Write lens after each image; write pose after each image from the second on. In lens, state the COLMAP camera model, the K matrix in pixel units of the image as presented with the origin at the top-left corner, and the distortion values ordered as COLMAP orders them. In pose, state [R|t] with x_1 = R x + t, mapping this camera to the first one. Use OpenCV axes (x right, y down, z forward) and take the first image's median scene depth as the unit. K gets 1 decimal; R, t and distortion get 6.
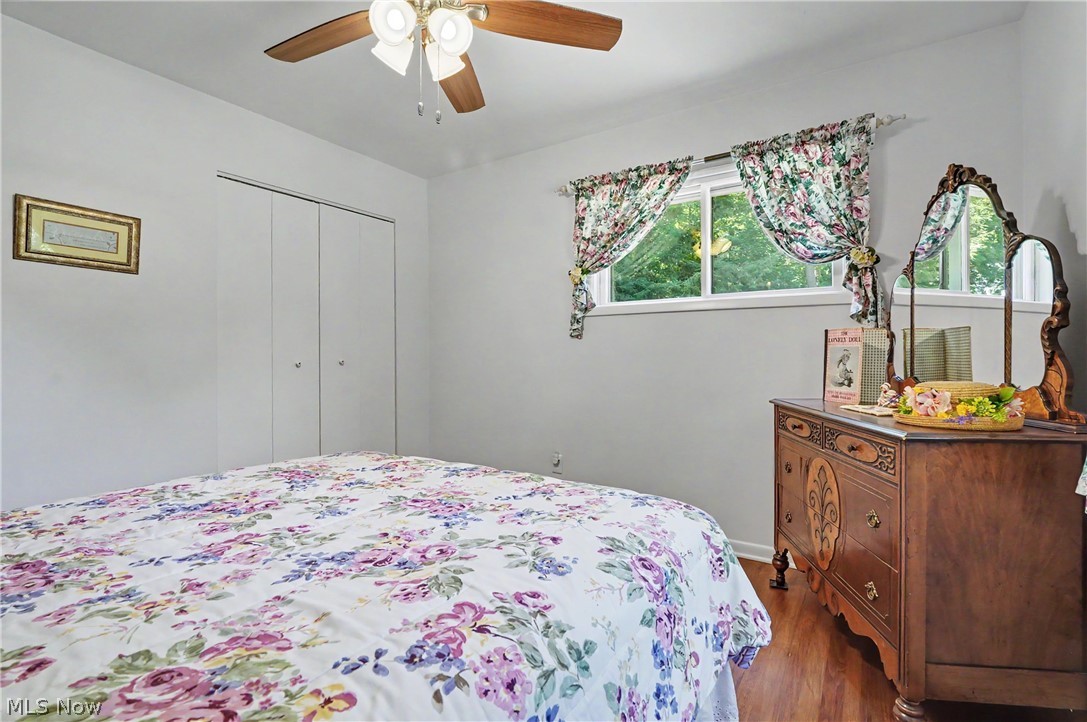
lens RADIAL K [[496.4, 0, 544.7], [0, 496.4, 362.3], [0, 0, 1]] dist [-0.005203, -0.000154]
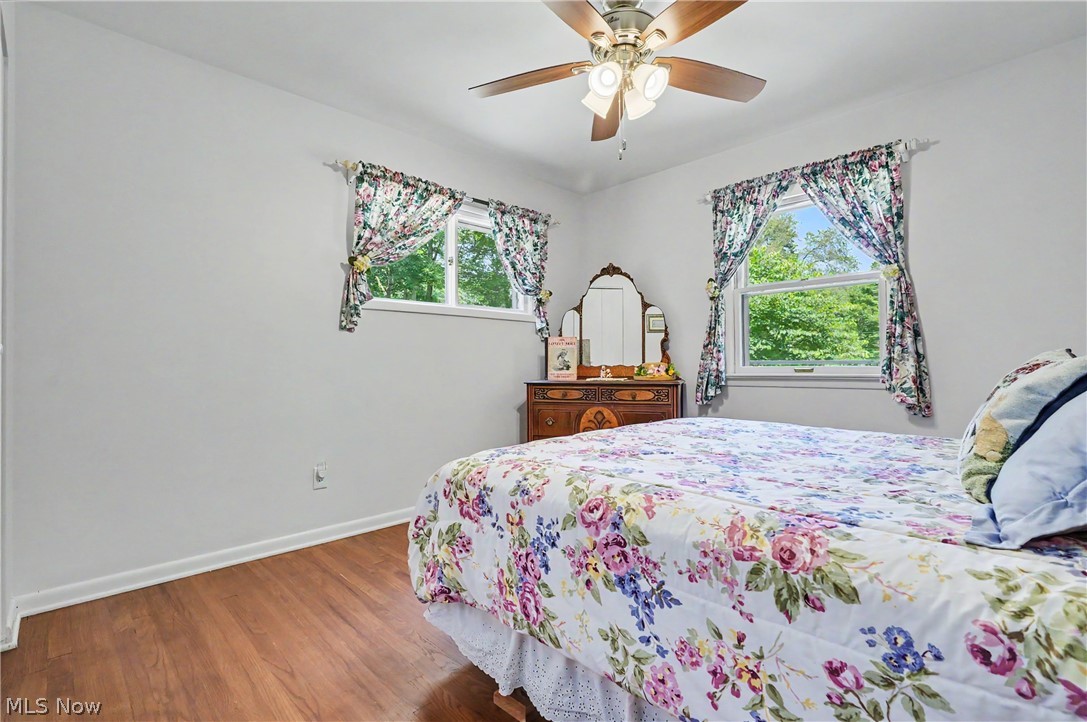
lens RADIAL K [[496.4, 0, 544.7], [0, 496.4, 362.3], [0, 0, 1]] dist [-0.005203, -0.000154]
pose [[0.228080, 0.005139, 0.973629, -0.982021], [0.017901, 0.999795, -0.009471, 0.031823], [-0.973478, 0.019589, 0.227941, 0.592533]]
